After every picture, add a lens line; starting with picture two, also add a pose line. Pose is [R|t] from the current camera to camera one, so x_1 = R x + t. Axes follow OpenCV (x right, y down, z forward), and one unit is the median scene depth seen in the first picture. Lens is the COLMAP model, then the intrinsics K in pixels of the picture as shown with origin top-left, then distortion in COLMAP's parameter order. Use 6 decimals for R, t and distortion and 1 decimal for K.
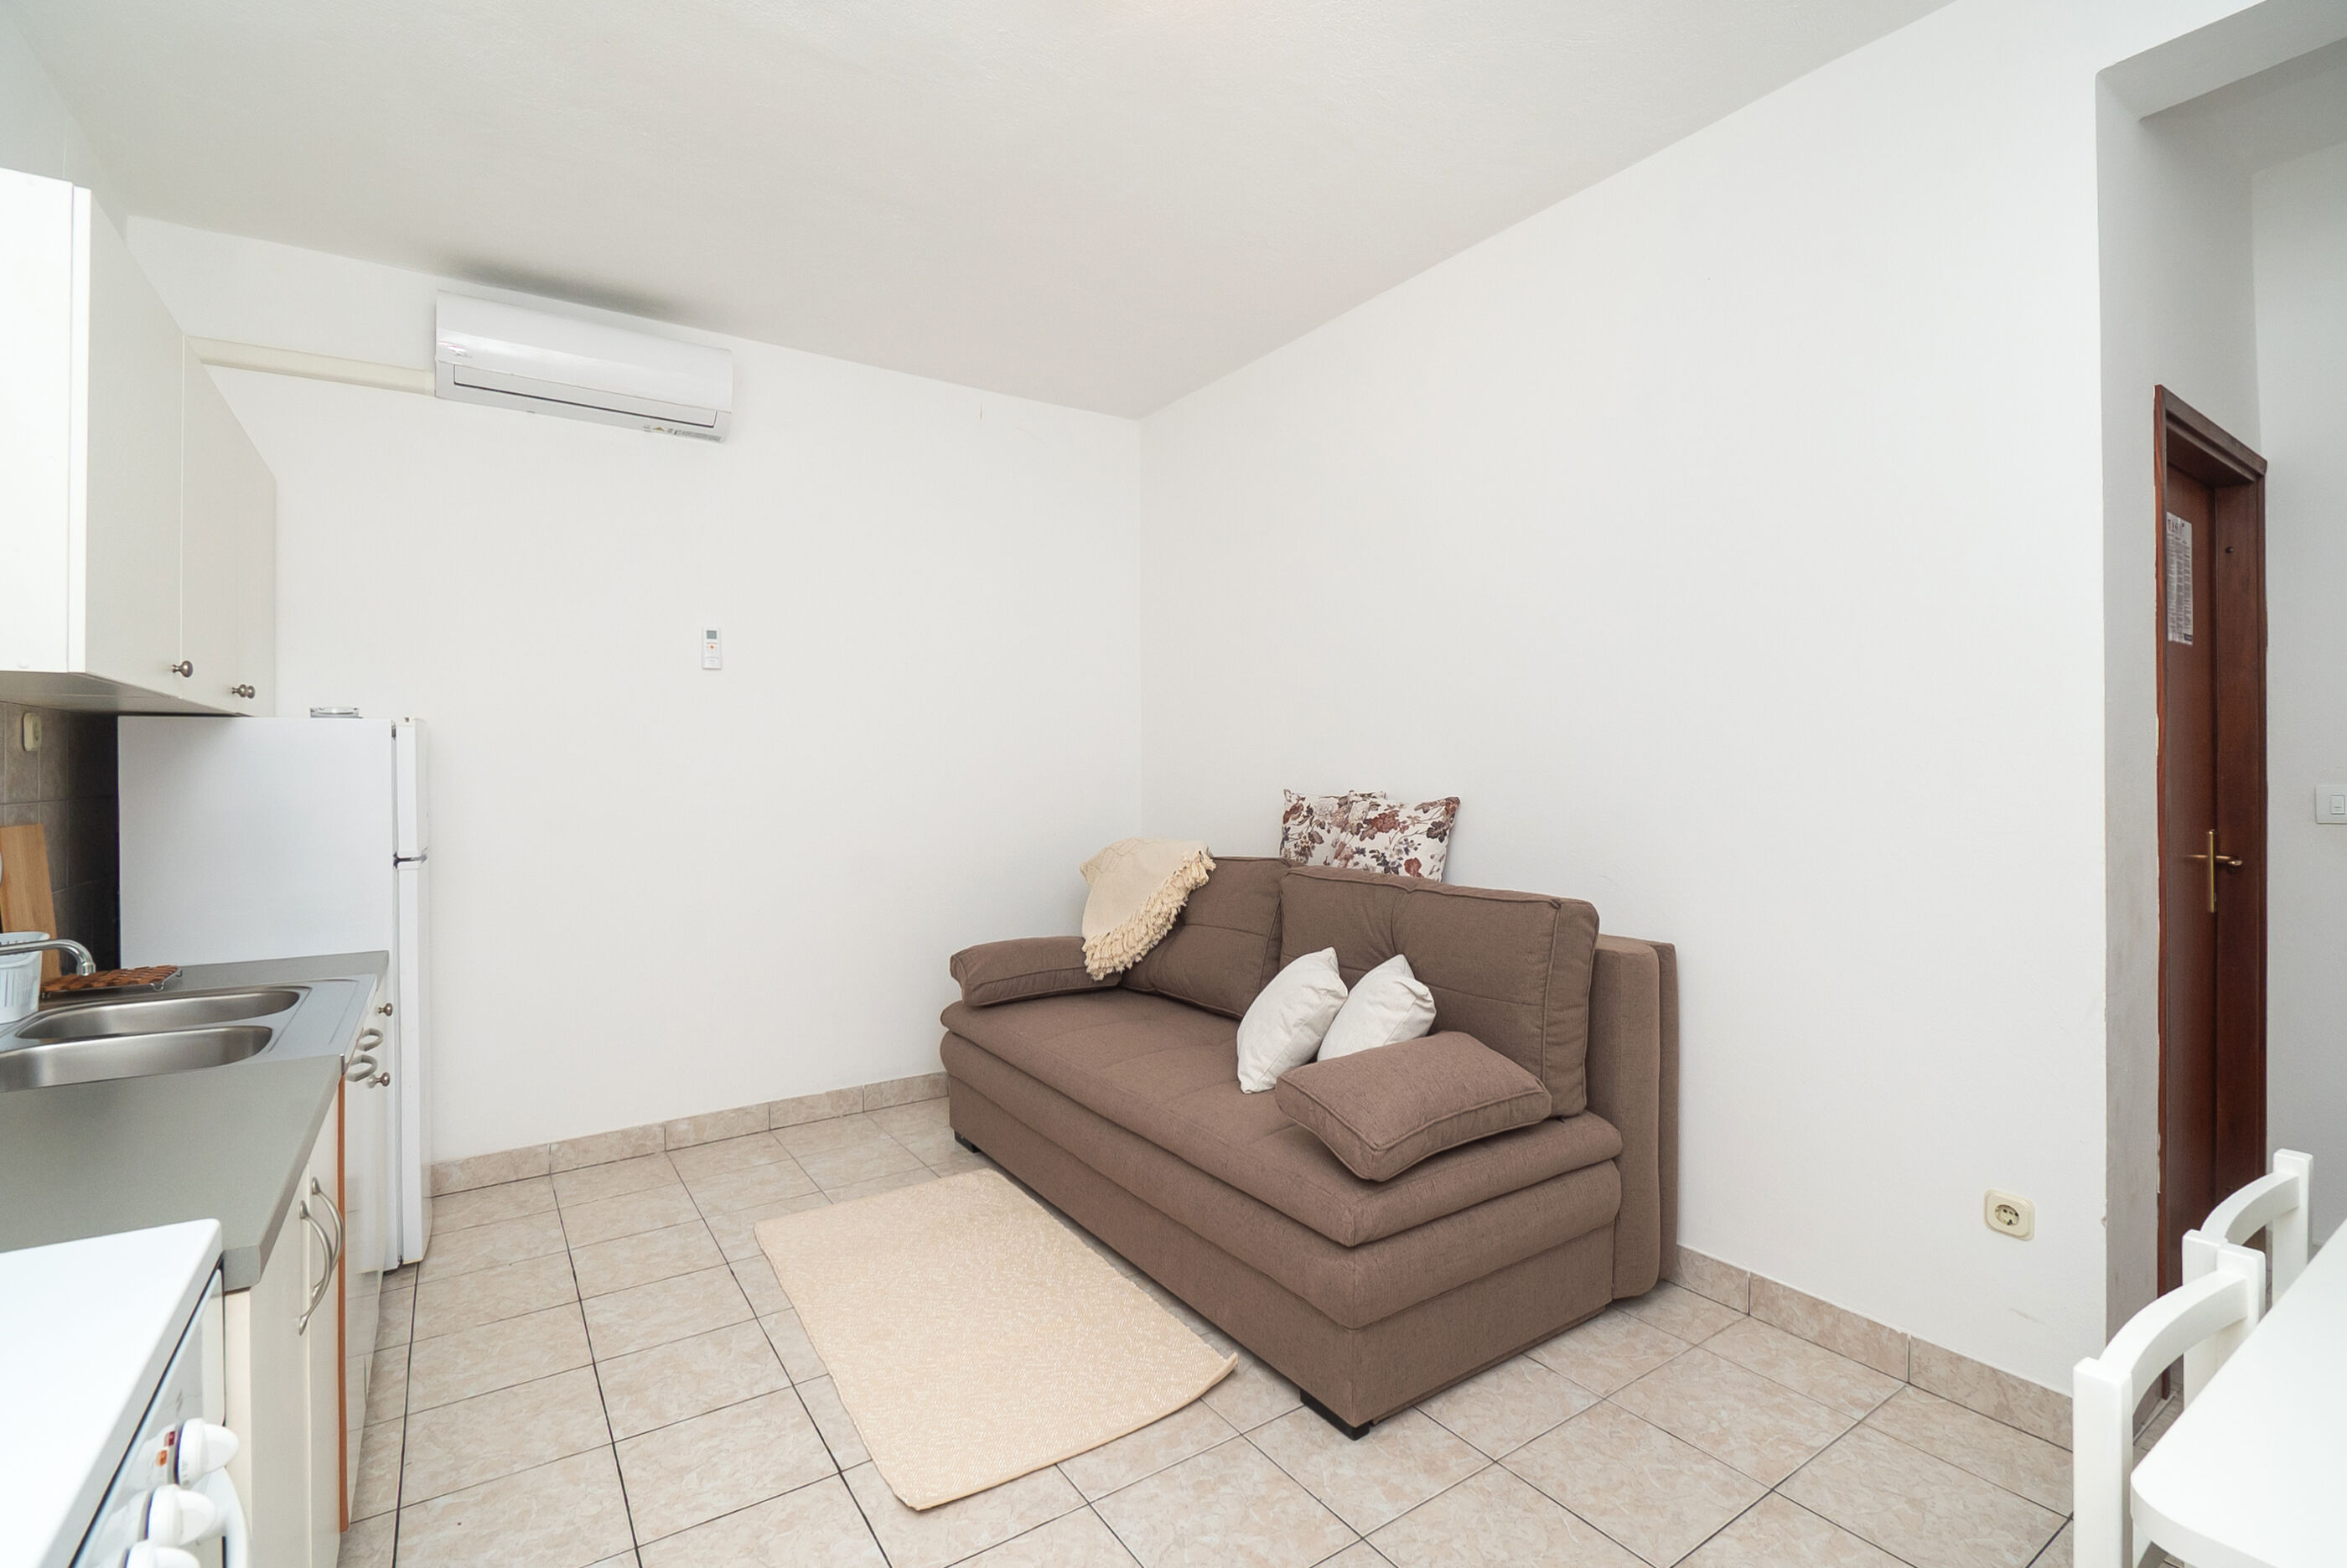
lens RADIAL K [[1073.4, 0, 1231.9], [0, 1073.4, 762.5], [0, 0, 1]] dist [-0.003288, -0.006951]
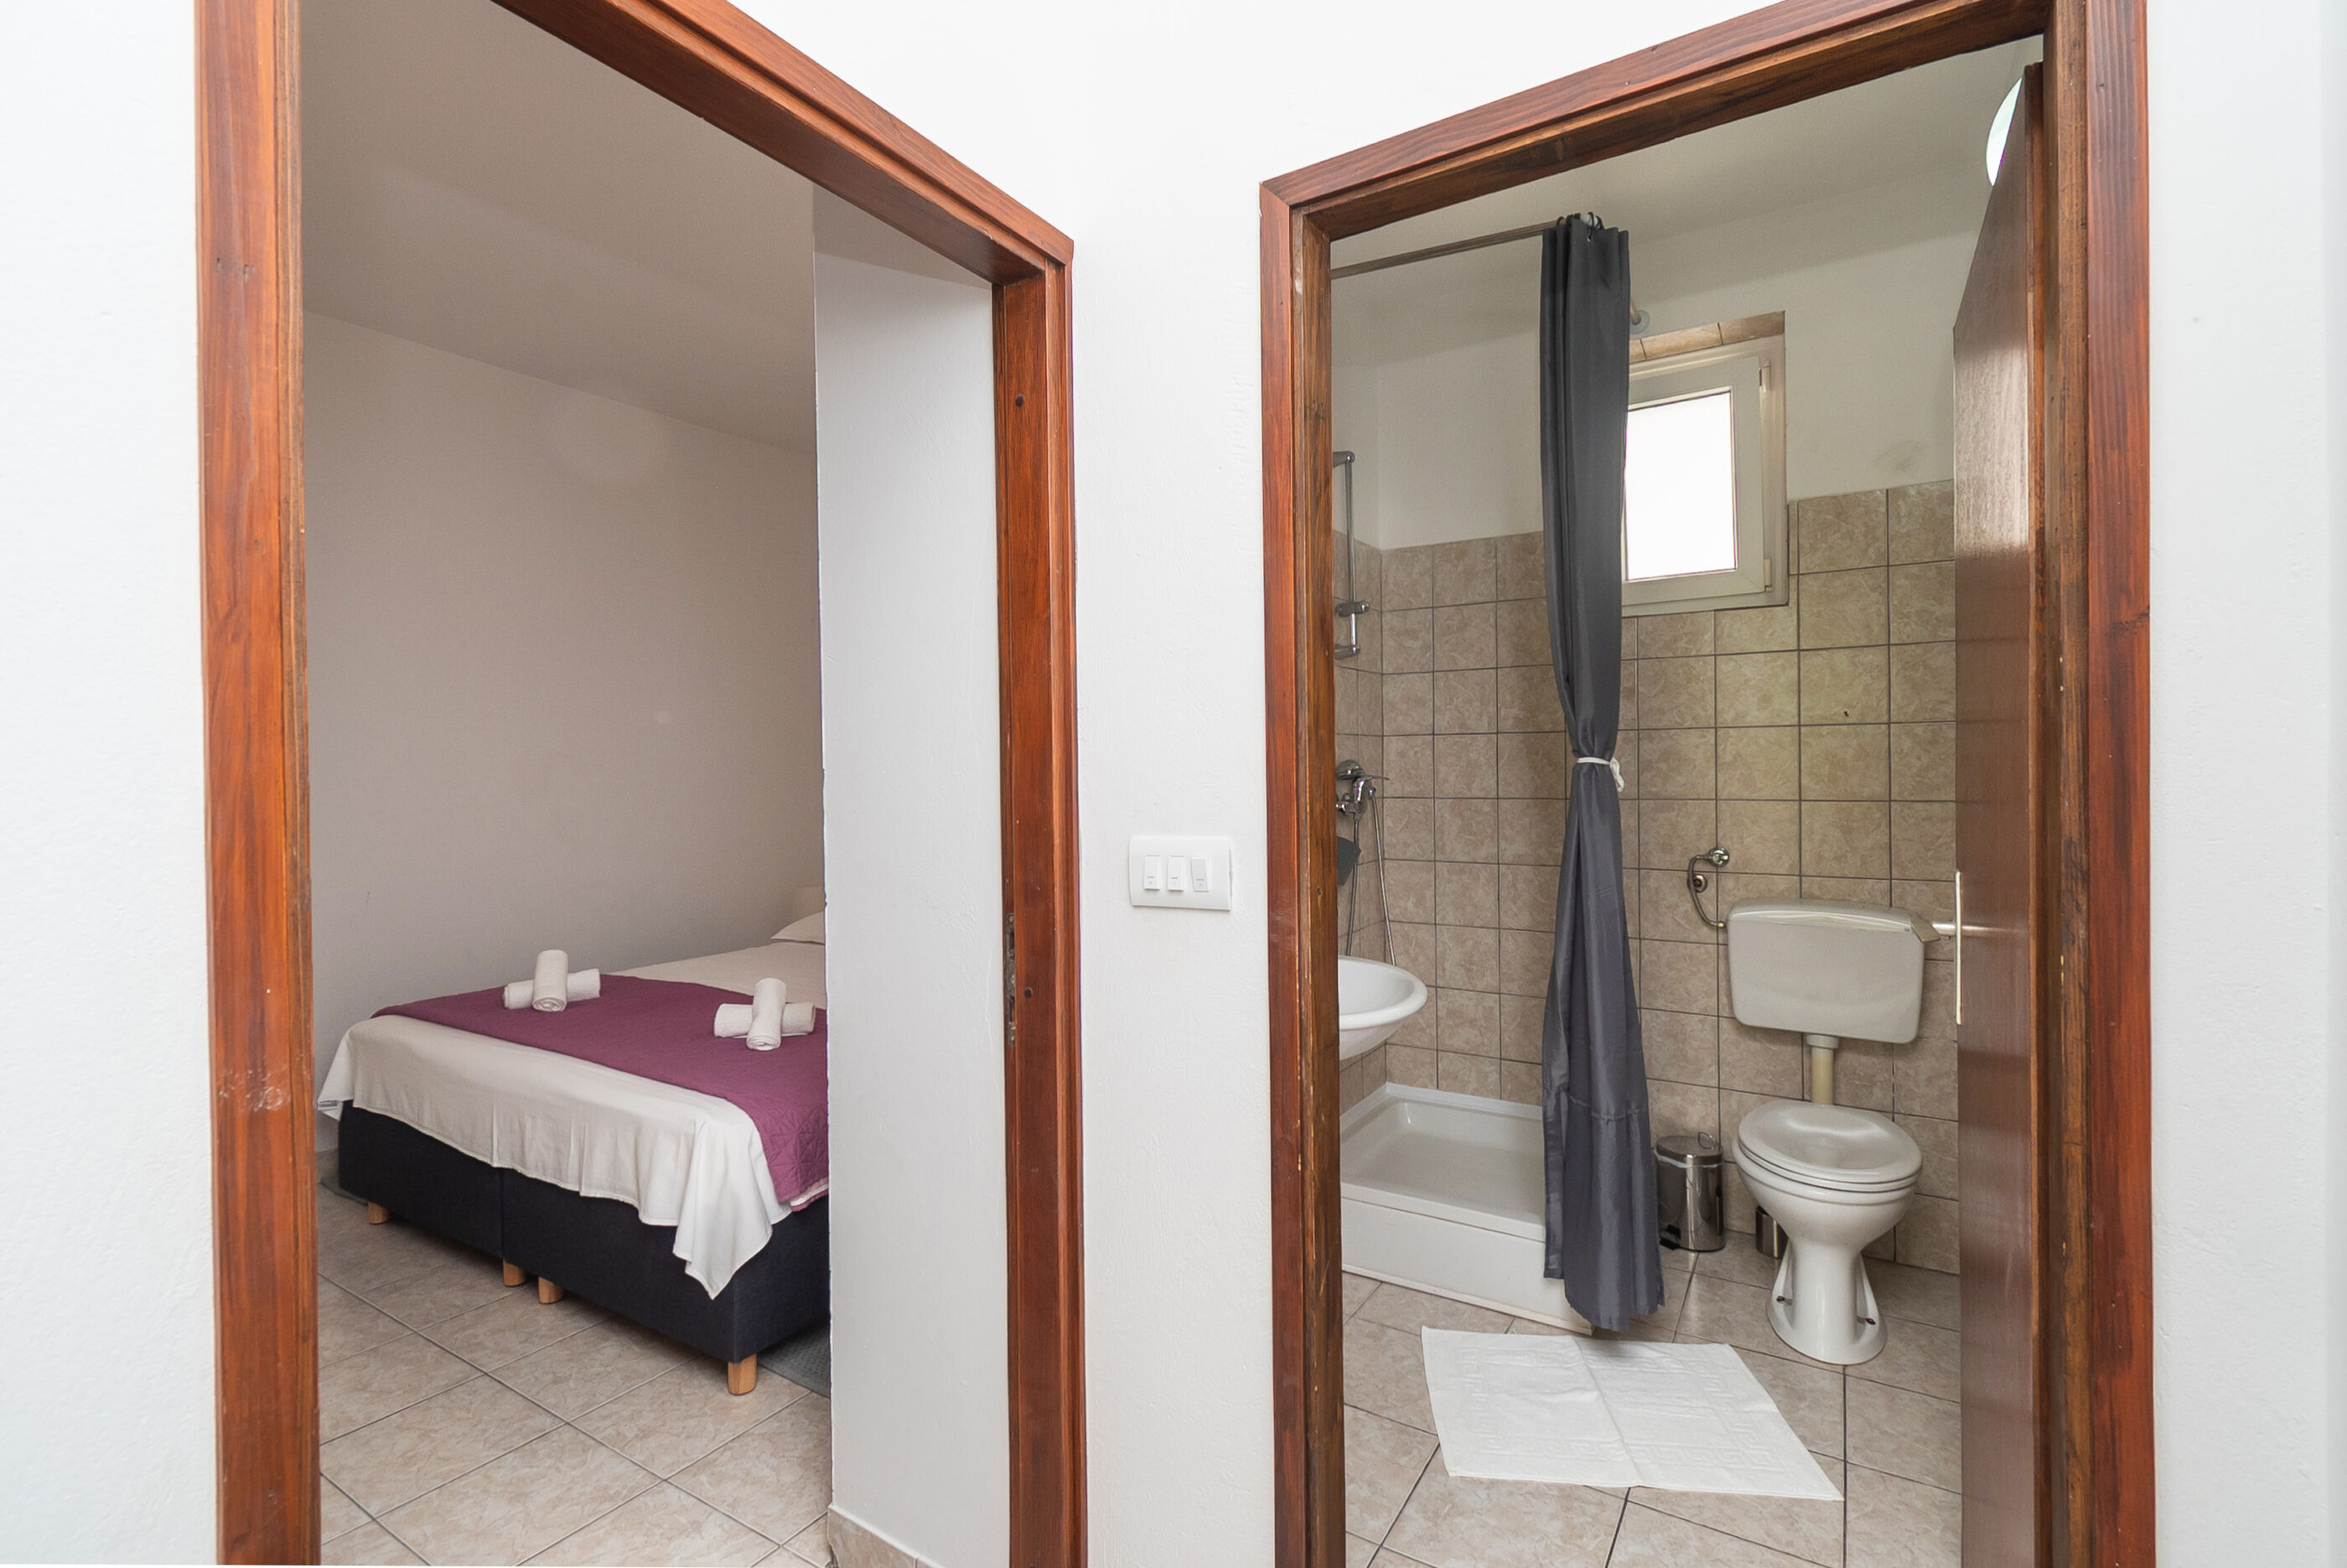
lens RADIAL K [[1073.4, 0, 1217.1], [0, 1073.4, 753.8], [0, 0, 1]] dist [-0.003288, -0.006951]
pose [[0.912470, -0.010290, 0.409013, 0.813774], [0.009487, 0.999947, 0.003994, -0.020765], [-0.409033, 0.000236, 0.912520, 0.466420]]
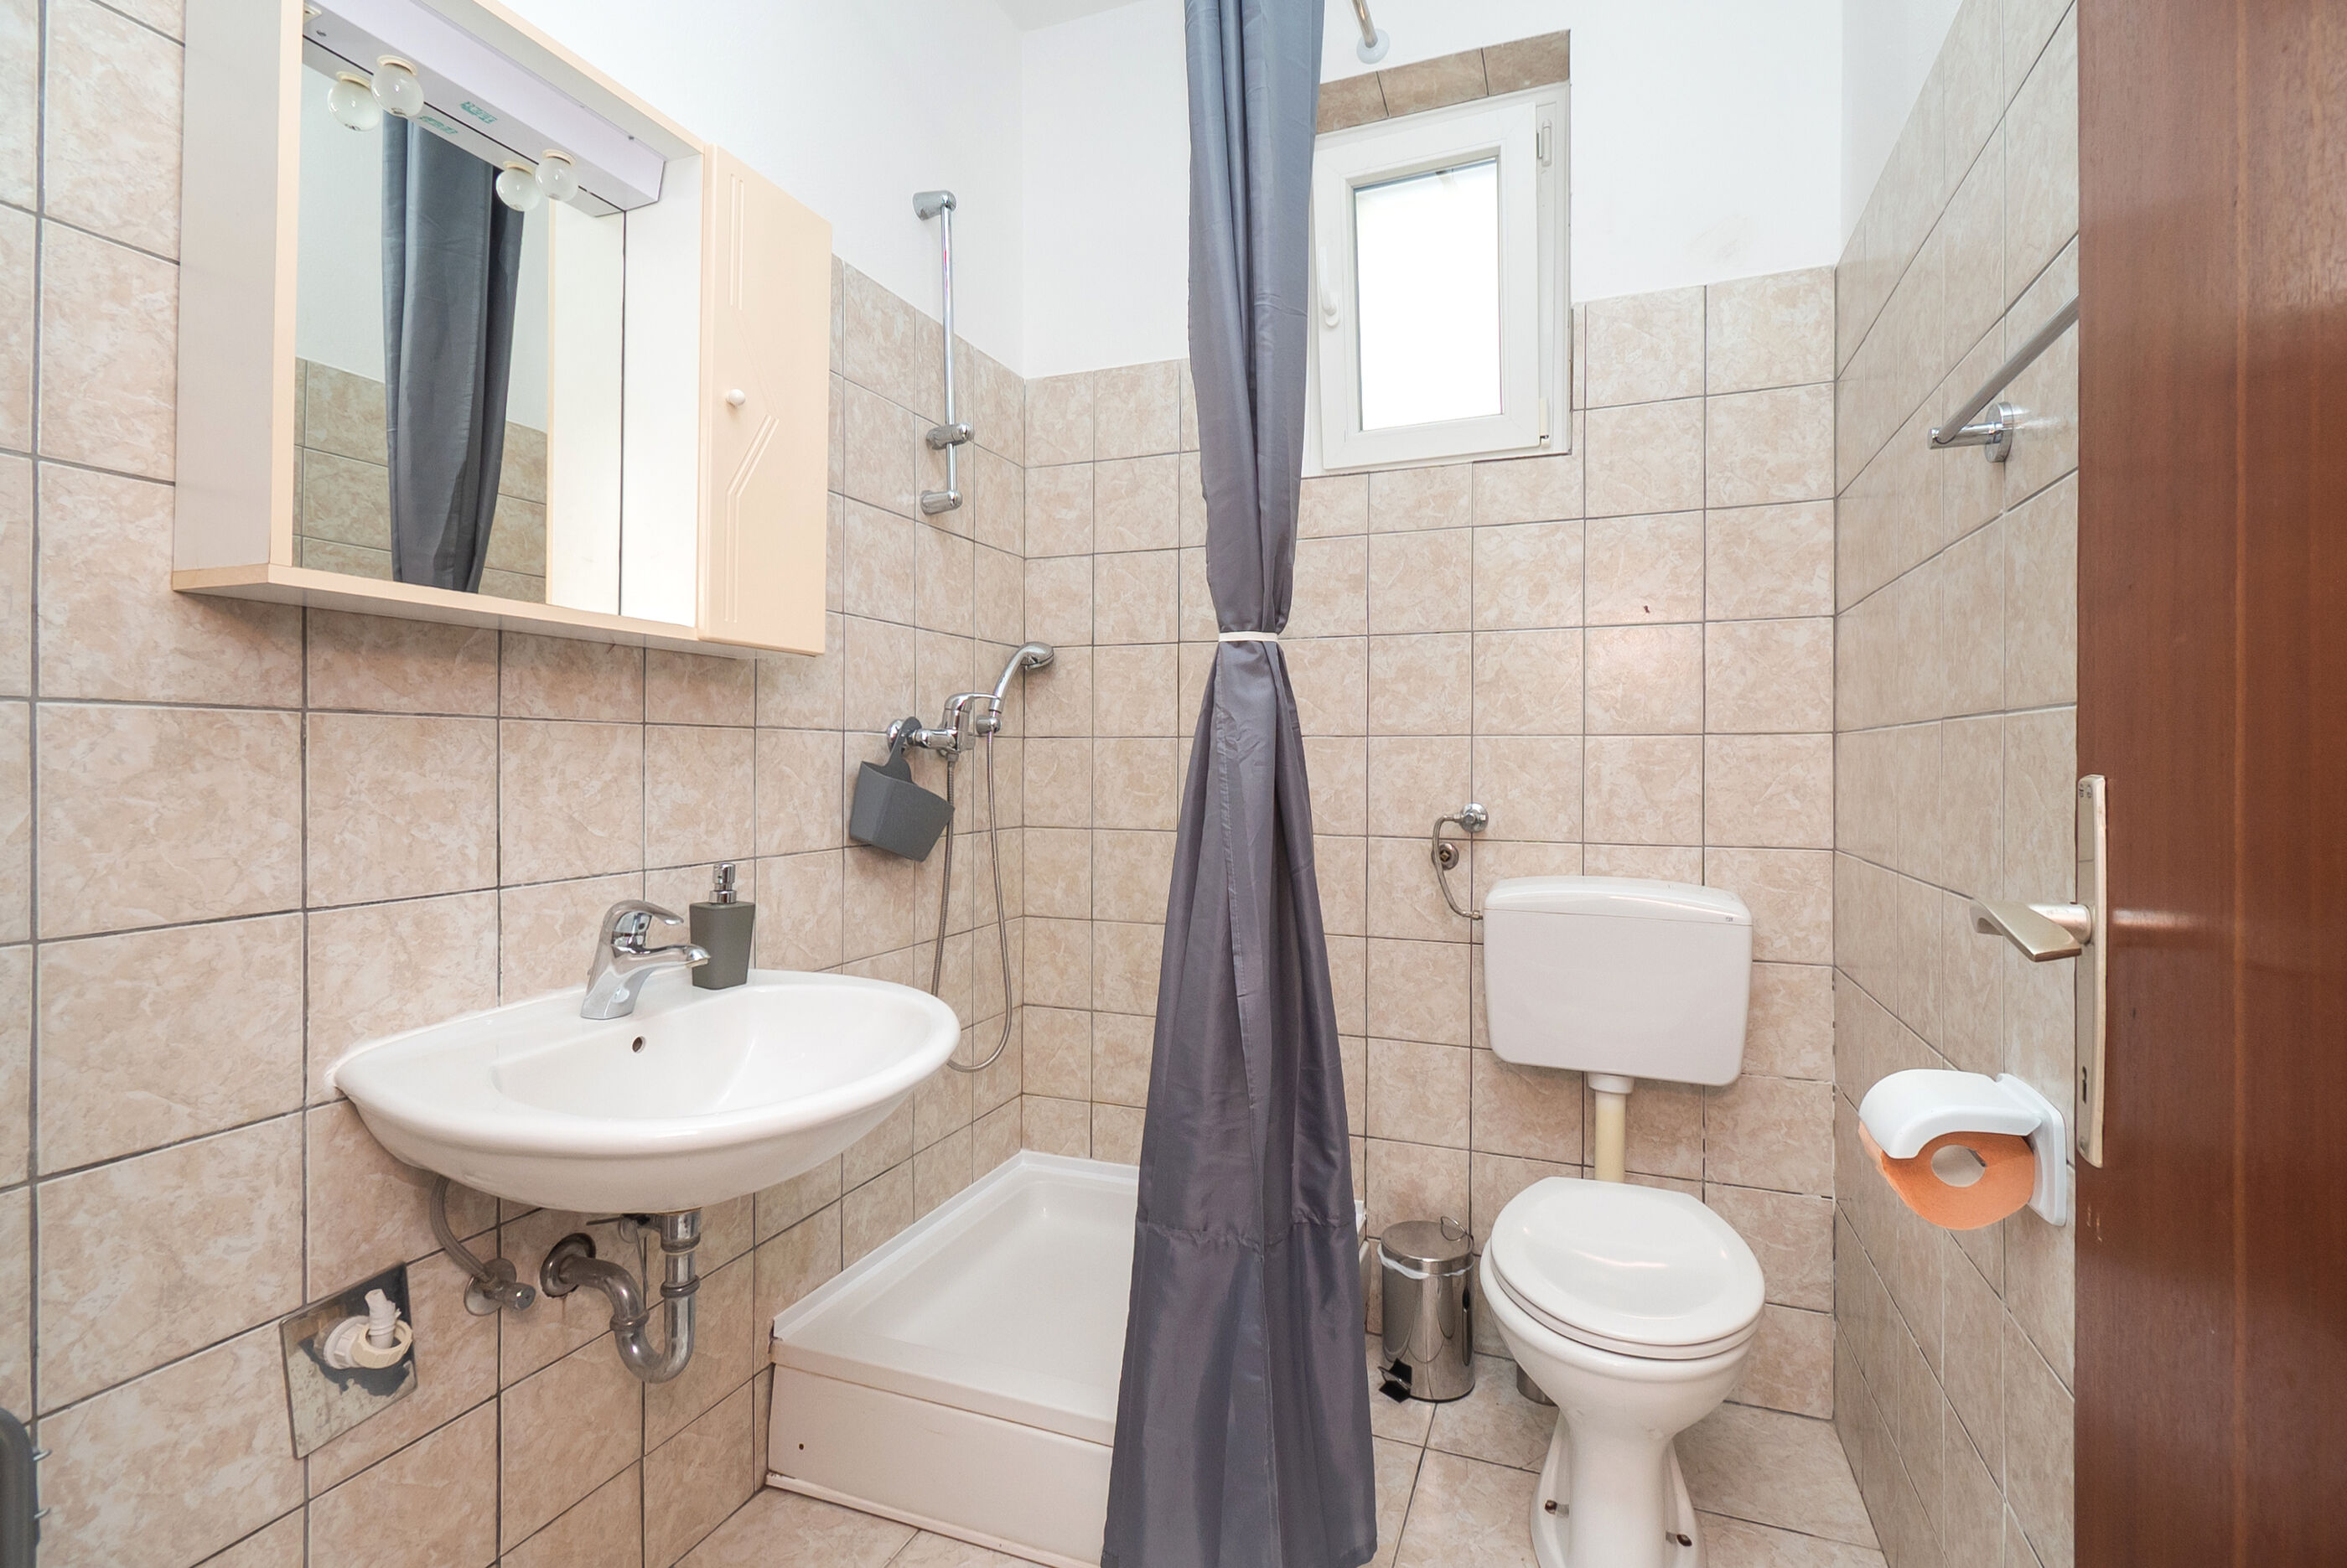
lens RADIAL K [[1073.4, 0, 1223.2], [0, 1073.4, 744.6], [0, 0, 1]] dist [-0.003288, -0.006951]
pose [[0.822238, 0.003539, 0.569133, 0.999725], [-0.004760, 0.999988, 0.000658, 0.014564], [-0.569124, -0.003250, 0.822245, 0.613803]]
